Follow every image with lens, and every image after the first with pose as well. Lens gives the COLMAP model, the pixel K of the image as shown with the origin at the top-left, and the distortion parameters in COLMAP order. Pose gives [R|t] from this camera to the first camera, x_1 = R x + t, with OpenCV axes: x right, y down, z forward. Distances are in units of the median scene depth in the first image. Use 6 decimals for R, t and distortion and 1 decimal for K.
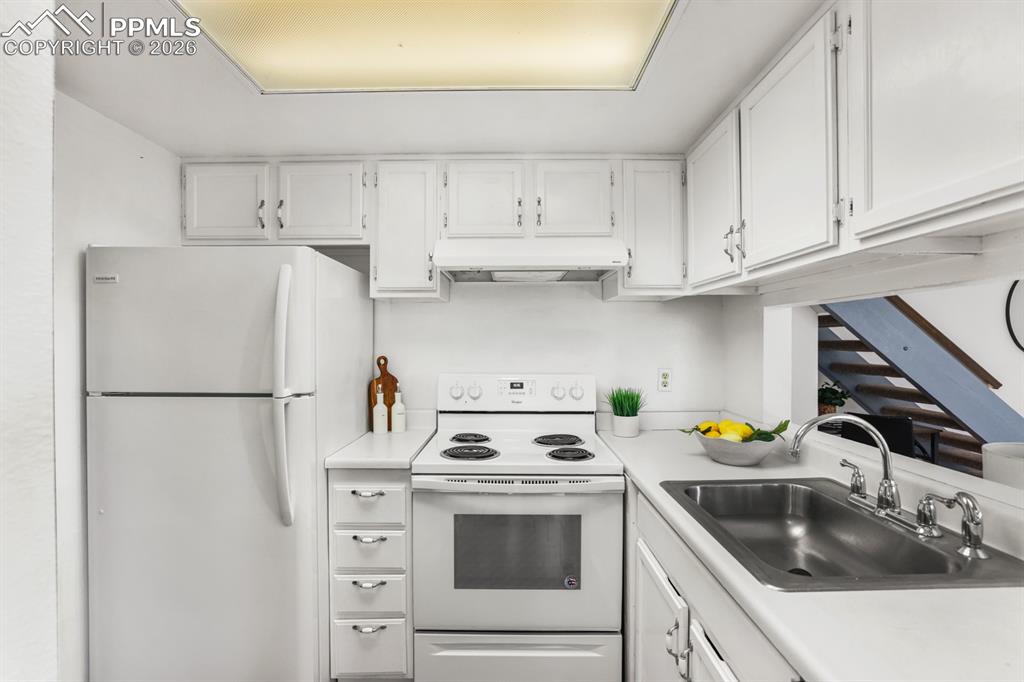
lens RADIAL K [[453.2, 0, 509.0], [0, 453.2, 339.3], [0, 0, 1]] dist [-0.021746, 0.002497]
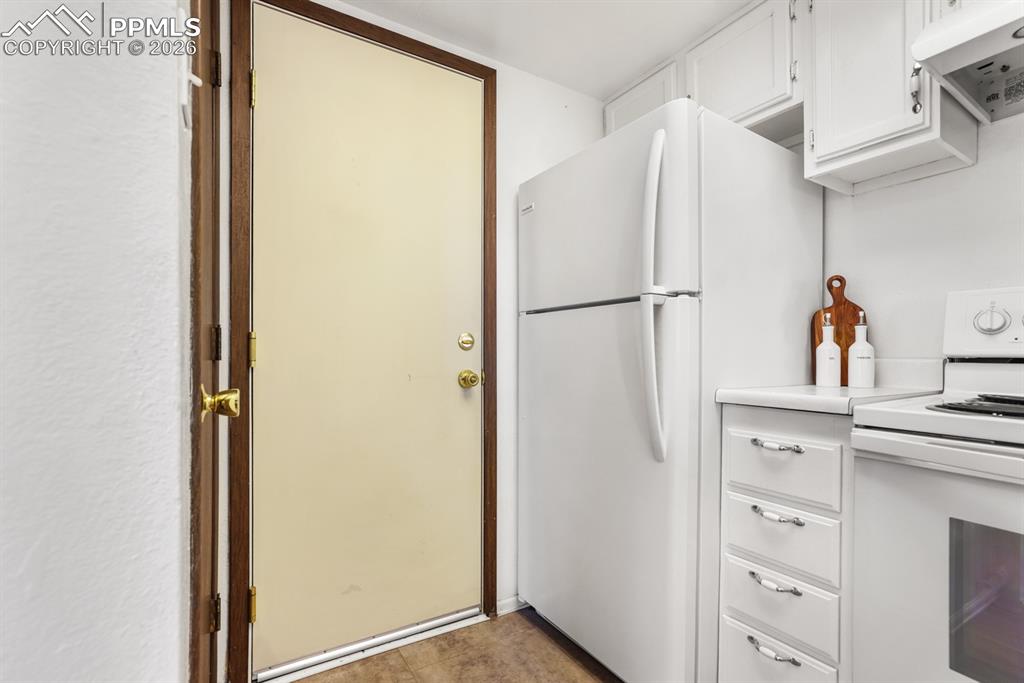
lens RADIAL K [[453.2, 0, 503.7], [0, 453.2, 352.1], [0, 0, 1]] dist [-0.021746, 0.002497]
pose [[0.525714, 0.005012, -0.850647, 0.033455], [-0.001296, 0.999986, 0.005091, 0.198619], [0.850660, -0.001574, 0.525713, 0.316634]]
